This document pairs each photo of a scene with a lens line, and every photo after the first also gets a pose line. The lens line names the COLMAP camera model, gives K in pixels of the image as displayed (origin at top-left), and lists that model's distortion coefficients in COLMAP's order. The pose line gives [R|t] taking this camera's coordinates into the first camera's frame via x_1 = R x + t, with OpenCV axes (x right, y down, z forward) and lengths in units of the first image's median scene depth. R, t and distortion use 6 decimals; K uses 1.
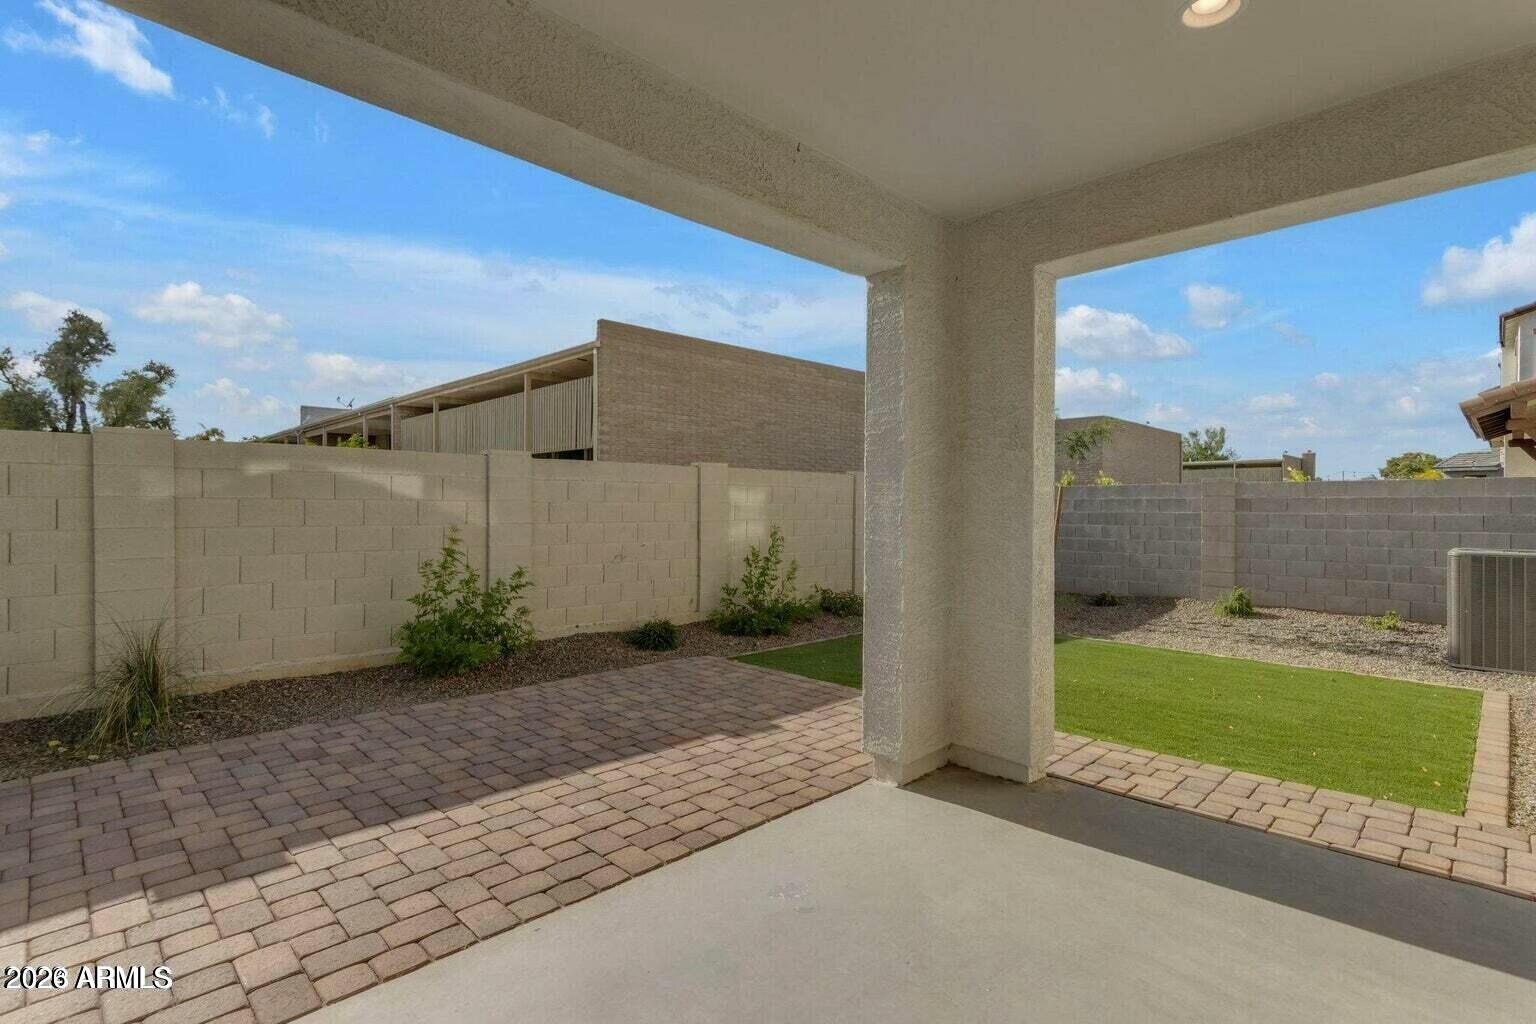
lens RADIAL K [[711.7, 0, 776.2], [0, 711.7, 503.7], [0, 0, 1]] dist [0.001233, 0.000880]
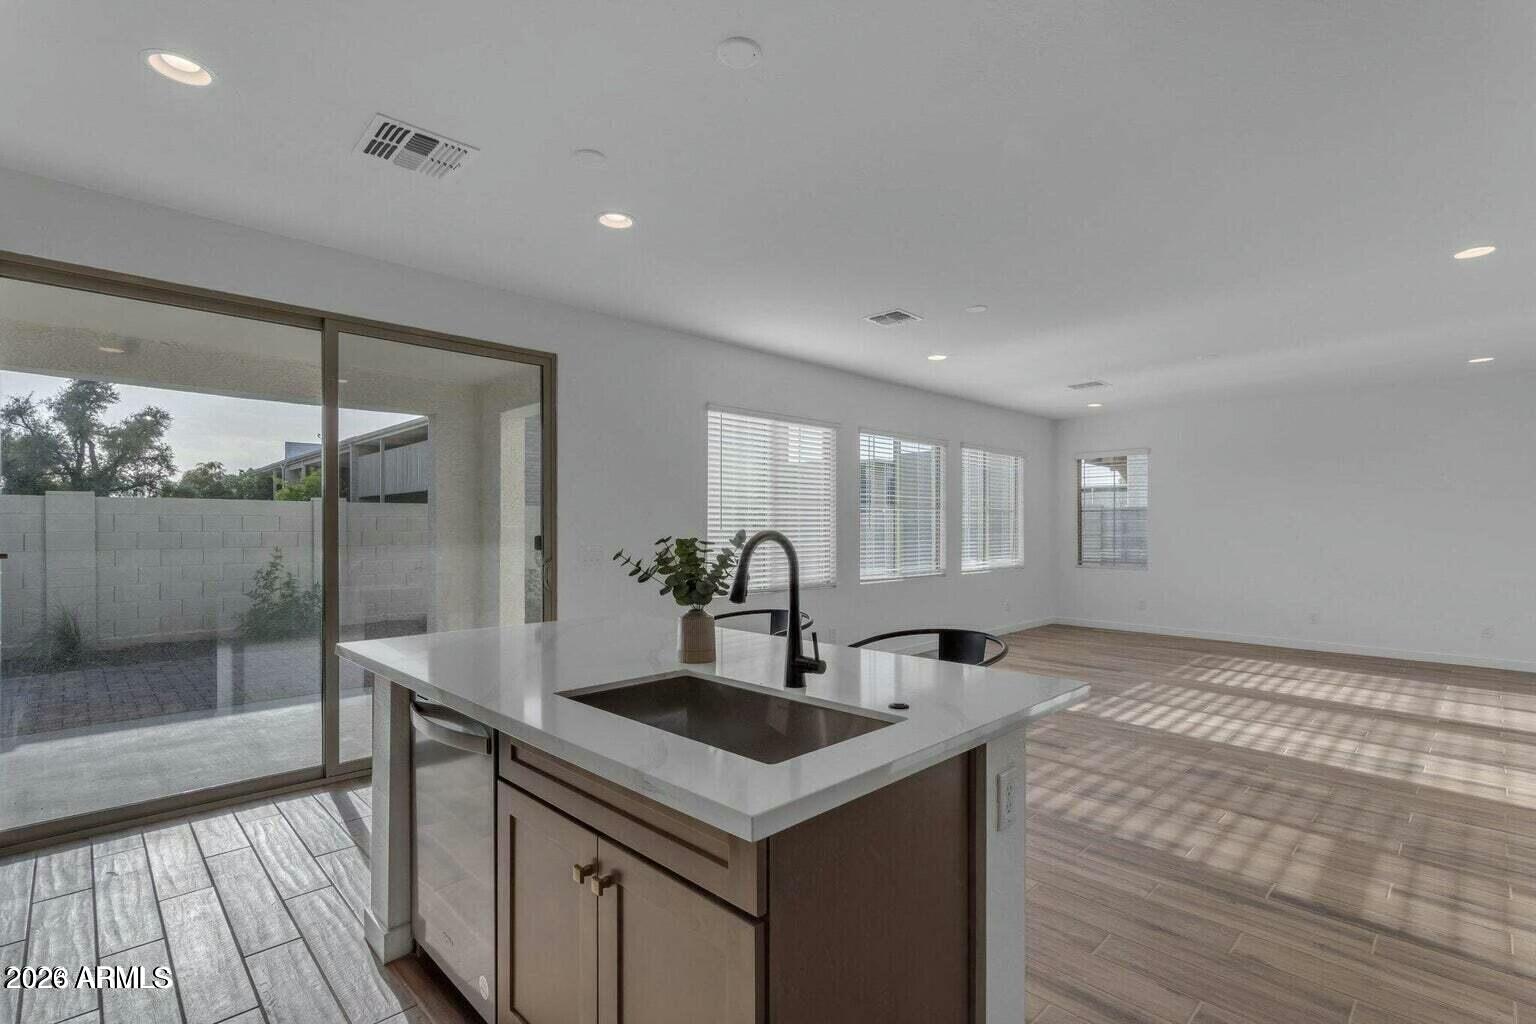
lens RADIAL K [[711.7, 0, 775.1], [0, 711.7, 519.4], [0, 0, 1]] dist [0.001233, 0.000880]
pose [[0.999752, -0.004155, -0.021863, 0.164514], [0.003965, 0.999954, -0.008741, -0.003143], [0.021898, 0.008652, 0.999723, -0.133264]]
